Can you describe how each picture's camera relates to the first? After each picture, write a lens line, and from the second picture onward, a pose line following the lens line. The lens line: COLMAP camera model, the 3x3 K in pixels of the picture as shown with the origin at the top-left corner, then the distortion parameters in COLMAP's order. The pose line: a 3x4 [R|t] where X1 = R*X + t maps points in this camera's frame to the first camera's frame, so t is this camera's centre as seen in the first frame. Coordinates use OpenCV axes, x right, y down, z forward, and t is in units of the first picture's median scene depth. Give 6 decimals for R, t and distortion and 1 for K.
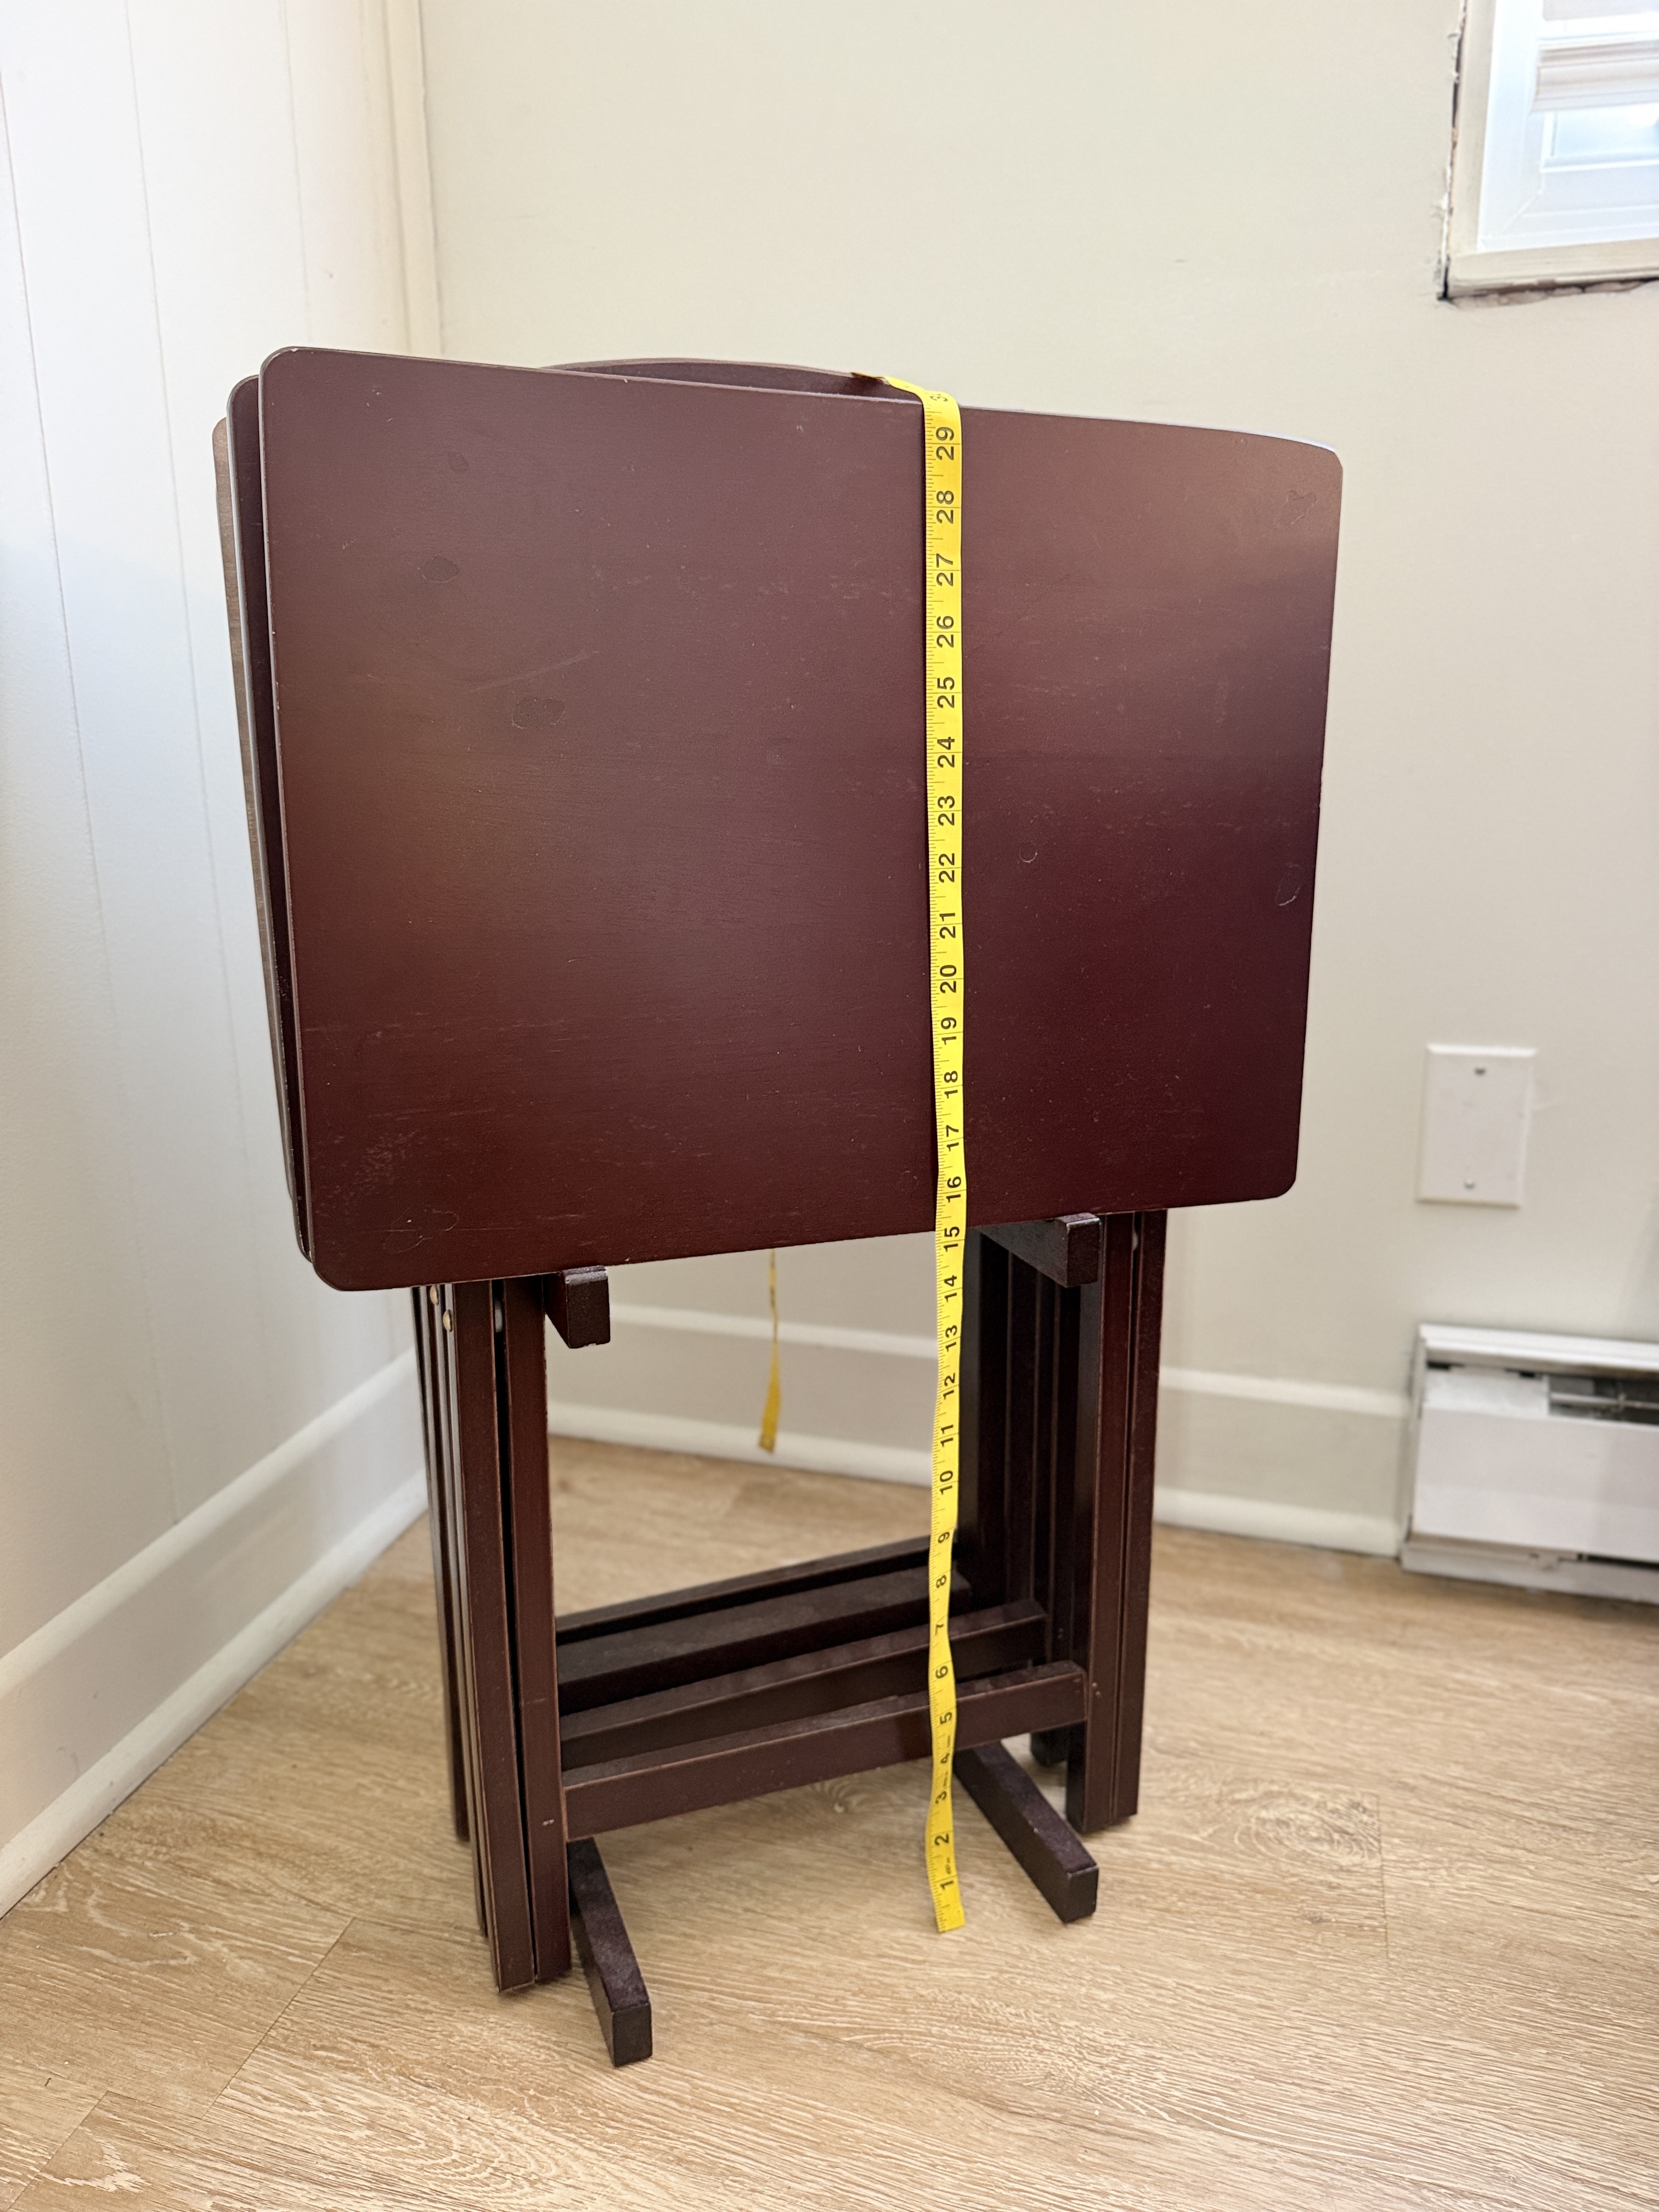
lens RADIAL K [[1599.4, 0, 845.9], [0, 1599.4, 1114.3], [0, 0, 1]] dist [0.028082, -0.044434]
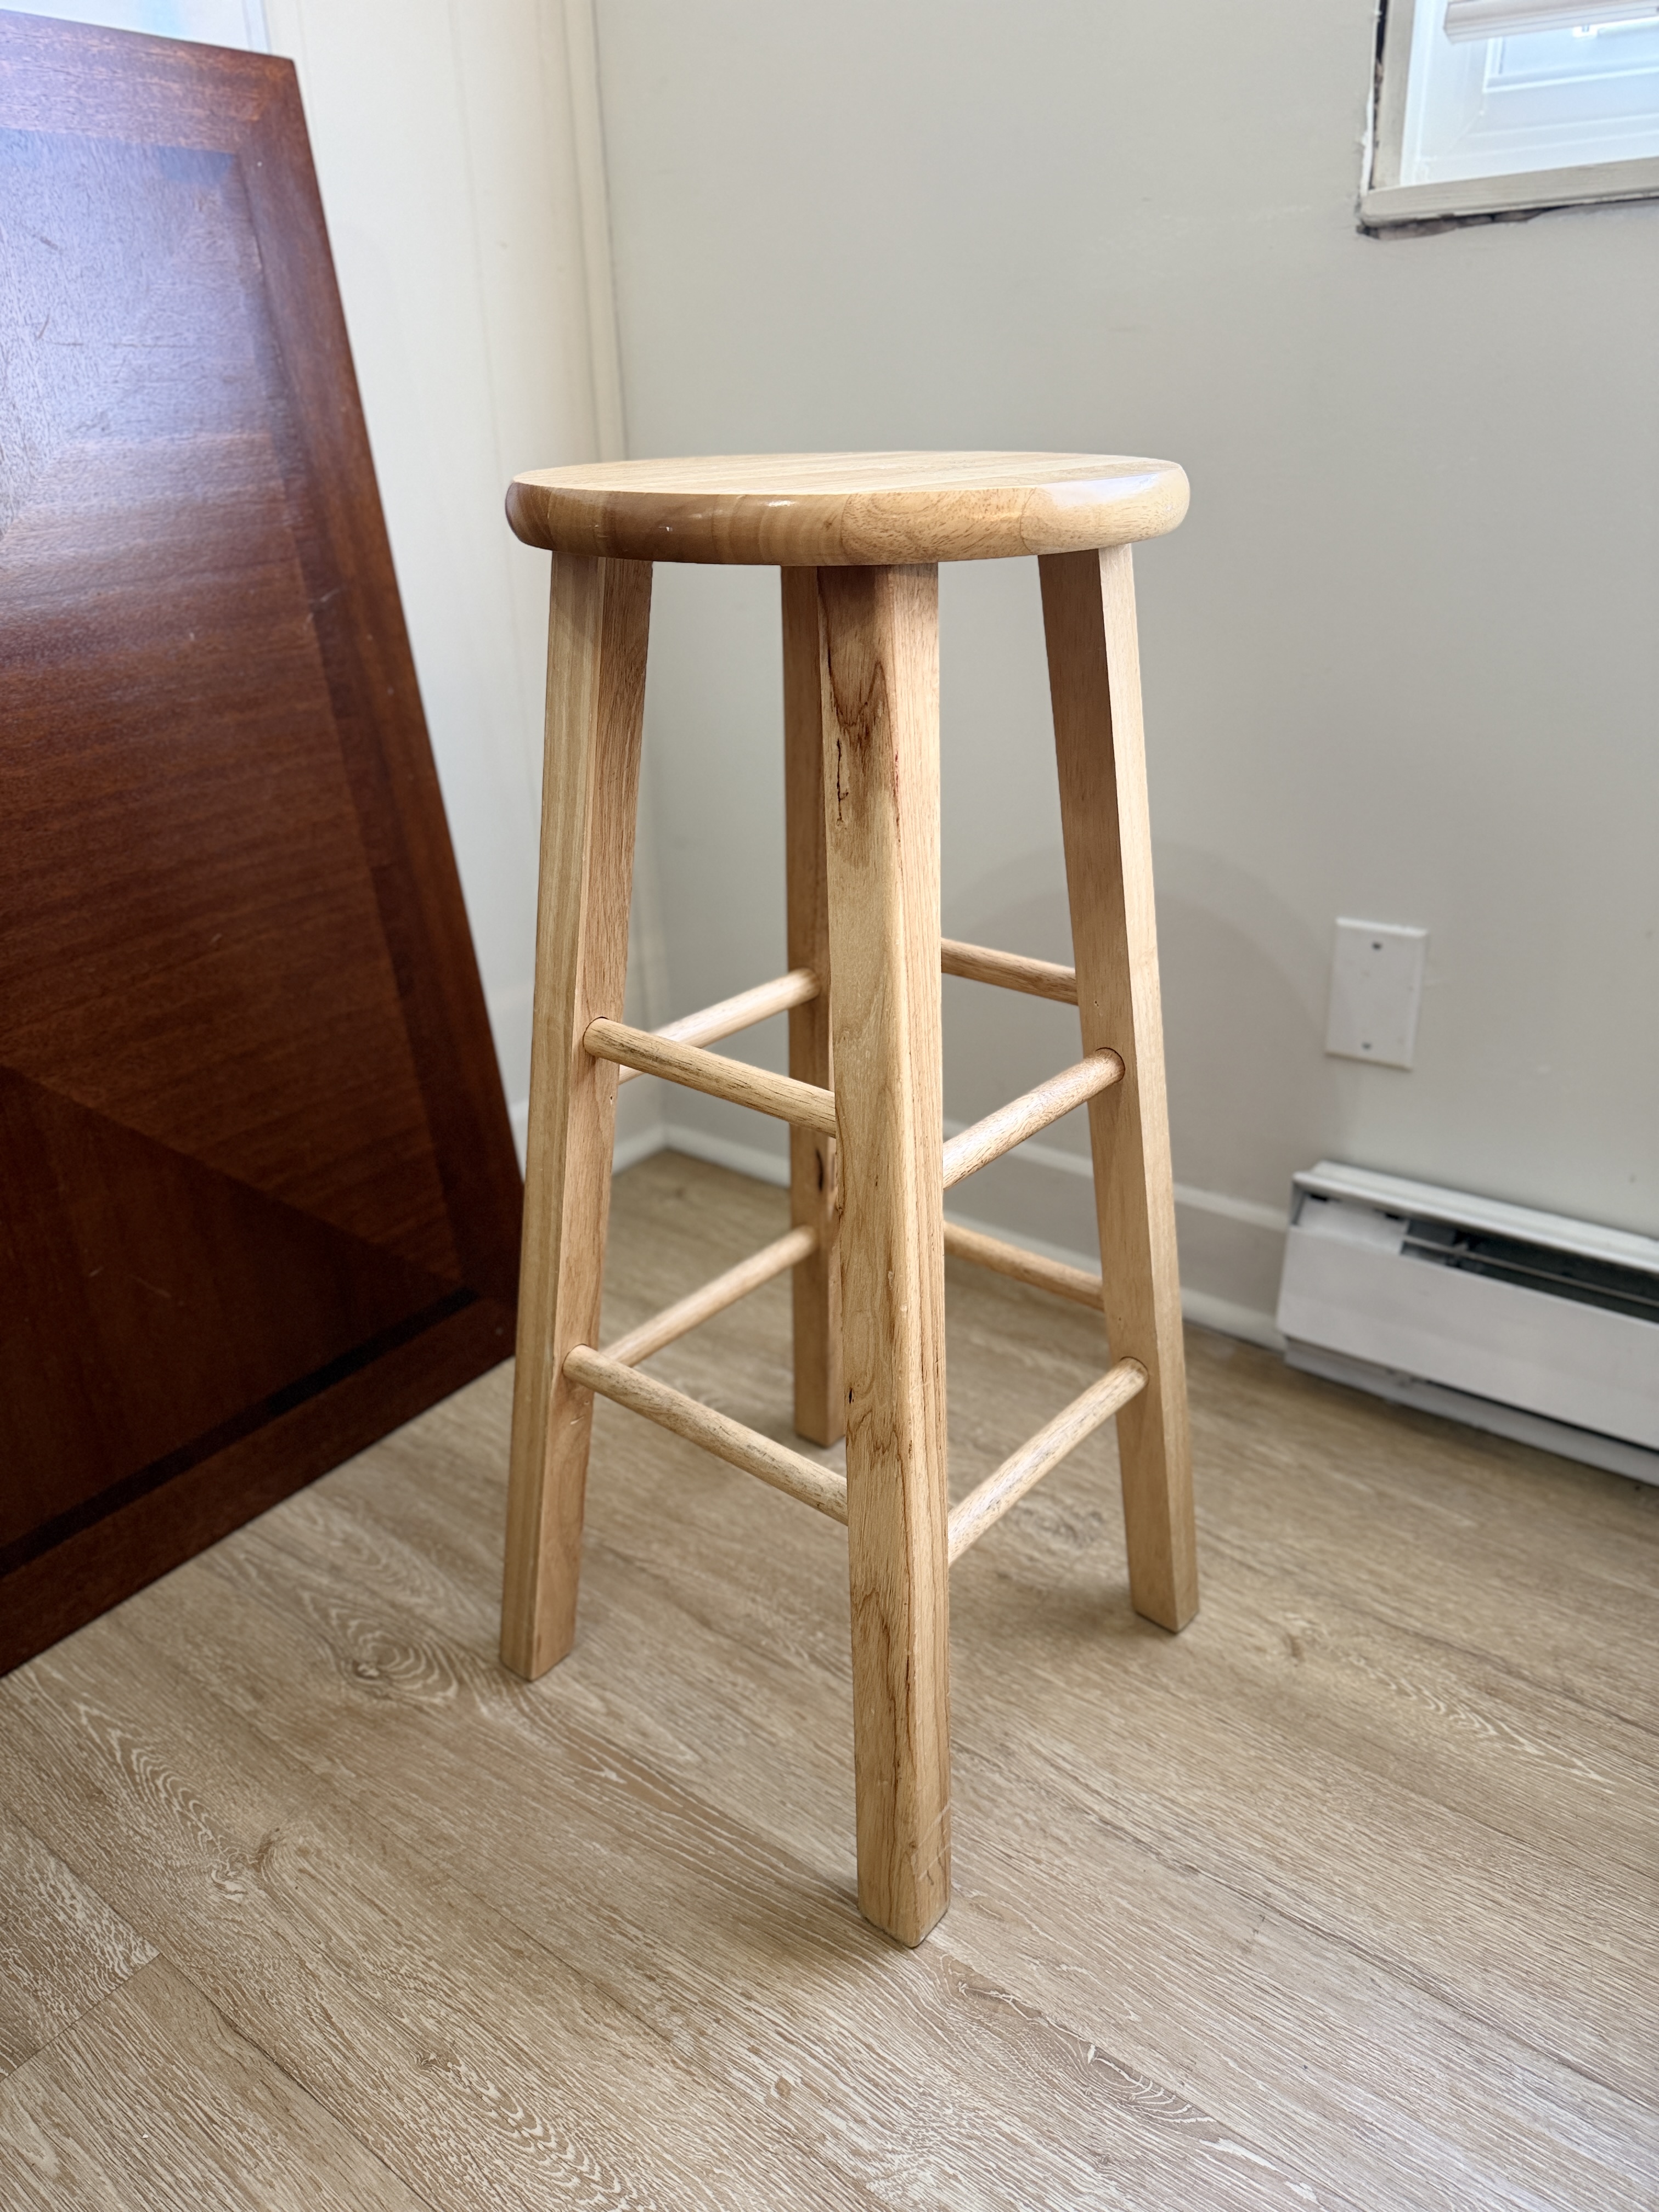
lens RADIAL K [[1599.4, 0, 832.1], [0, 1599.4, 1110.8], [0, 0, 1]] dist [0.028082, -0.044434]
pose [[0.933175, 0.128735, -0.335577, 0.432617], [-0.074998, 0.982846, 0.168488, -0.073899], [0.351511, -0.132061, 0.926822, -0.185041]]
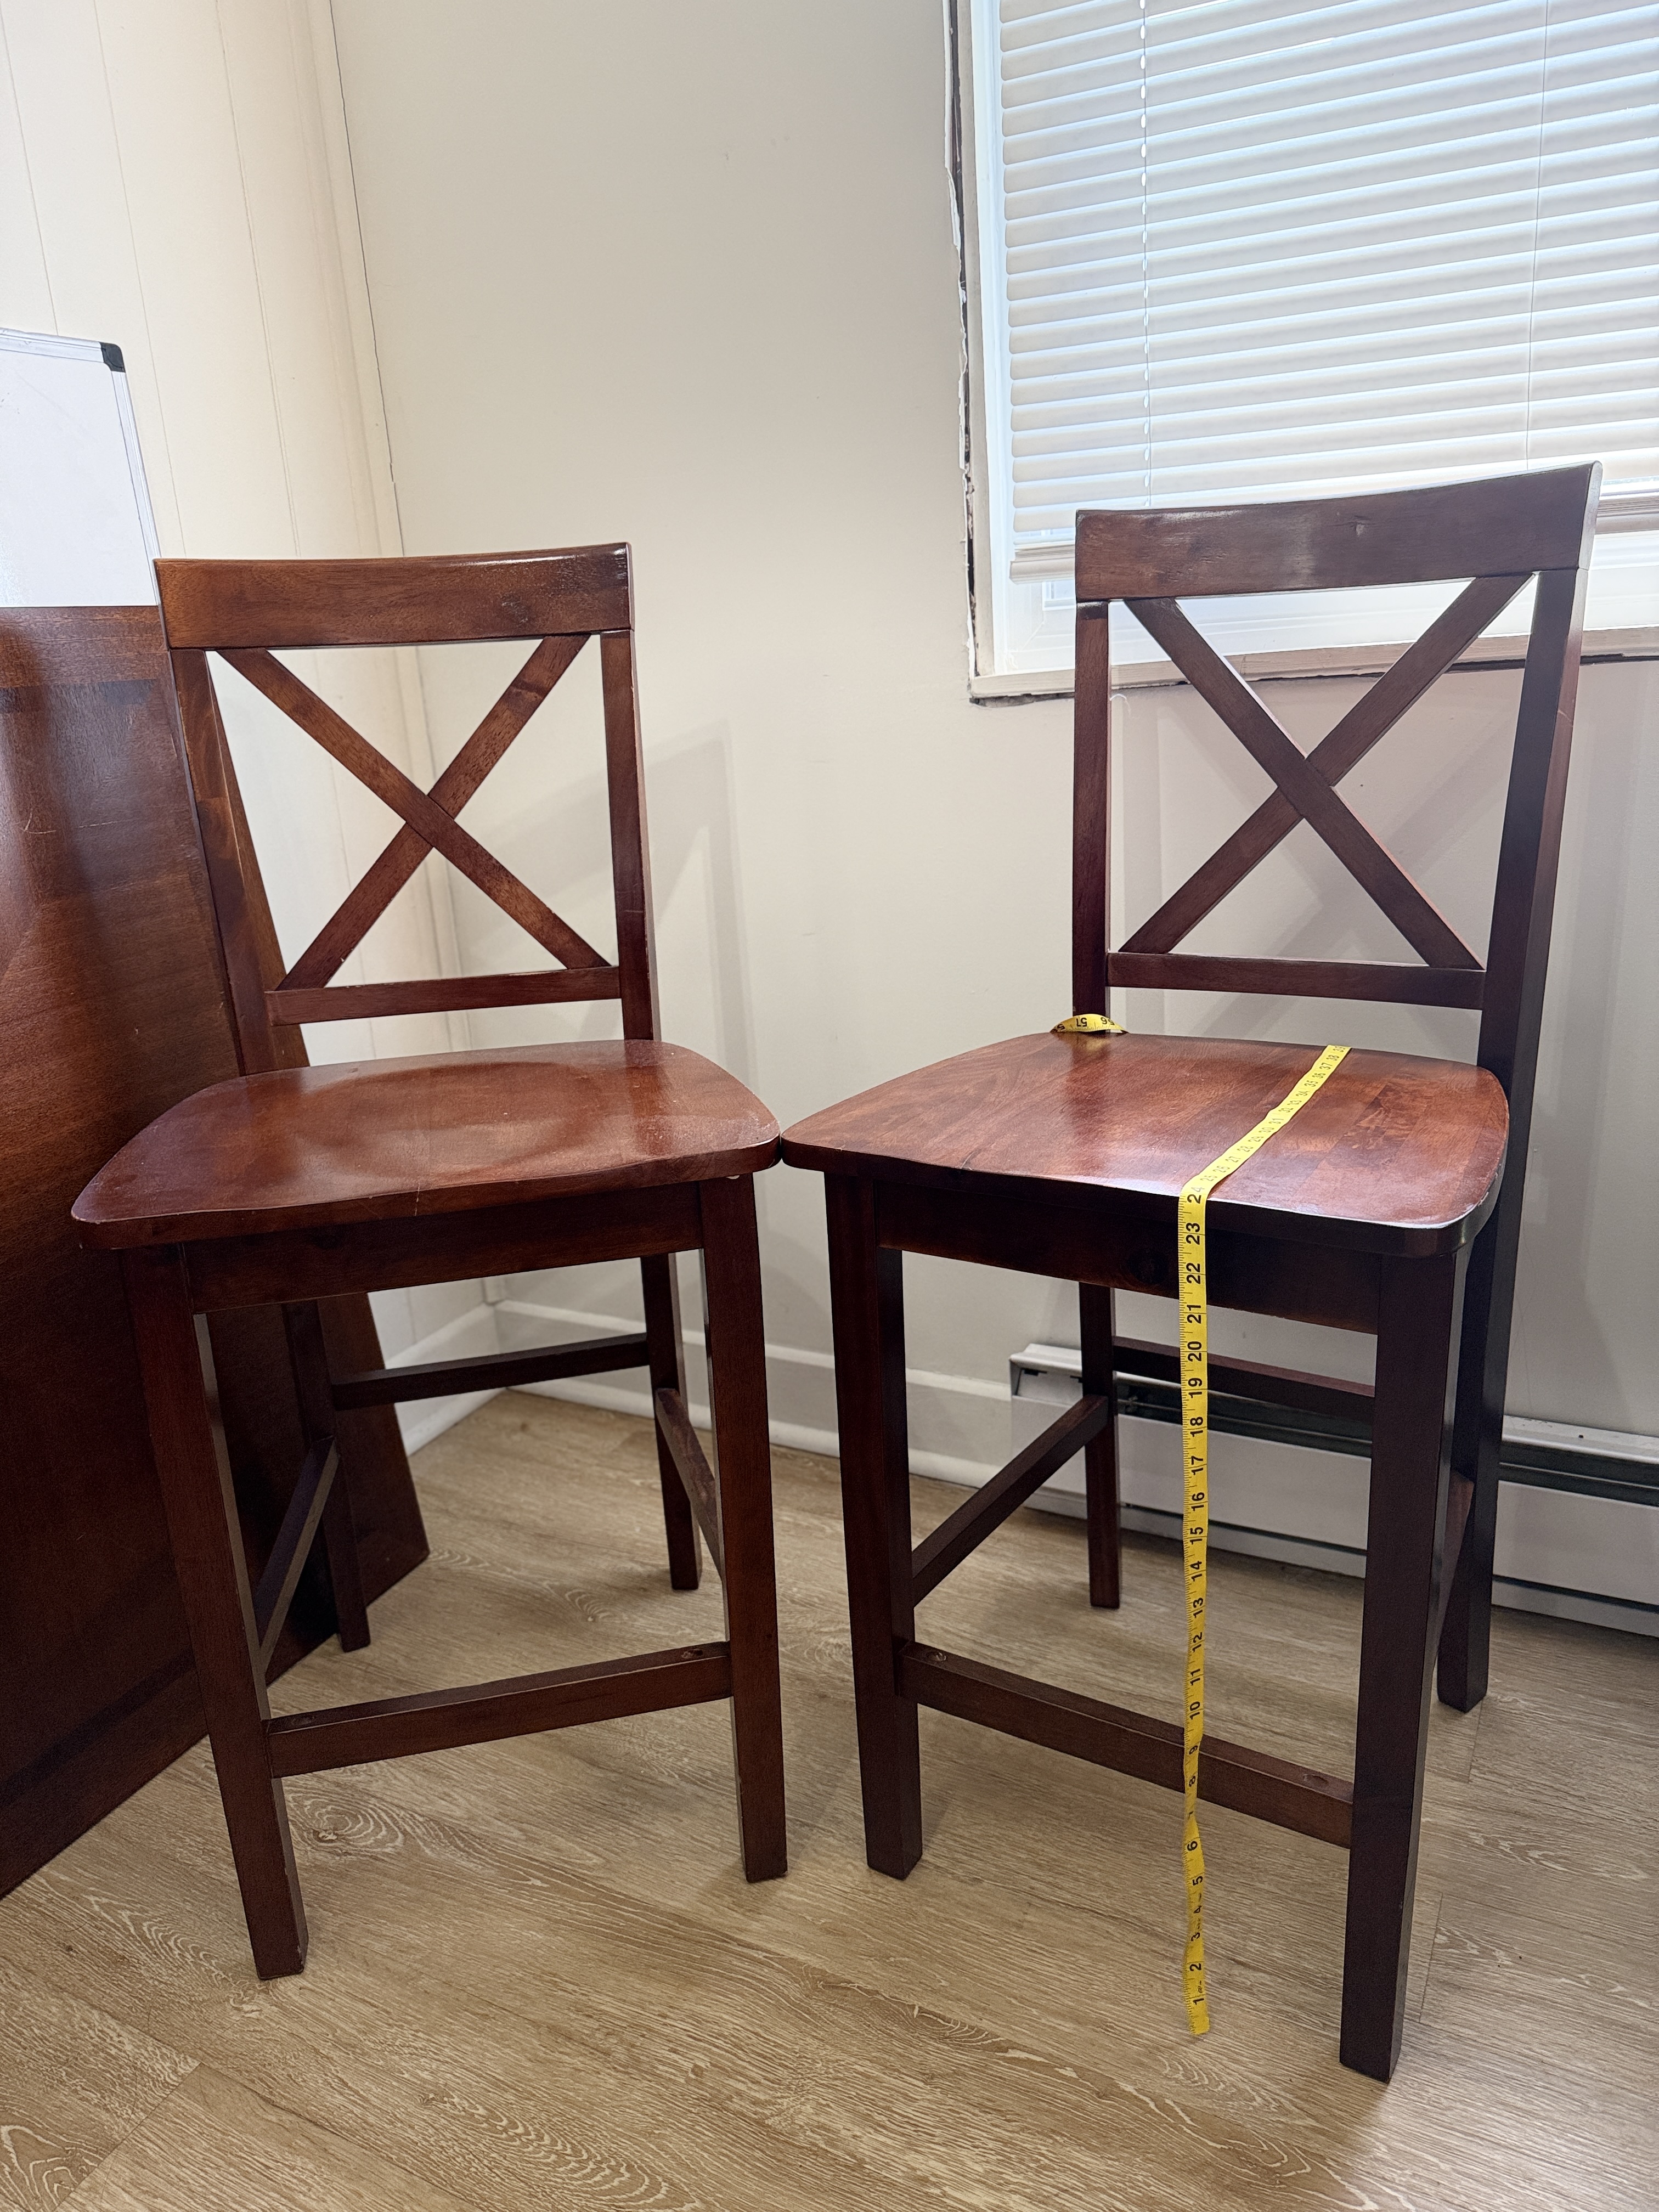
lens RADIAL K [[1599.4, 0, 835.6], [0, 1599.4, 1105.0], [0, 0, 1]] dist [0.028082, -0.044434]
pose [[0.978317, 0.004300, -0.207068, 0.512087], [0.001157, 0.999655, 0.026224, -0.139539], [0.207109, -0.025895, 0.977975, -0.517430]]
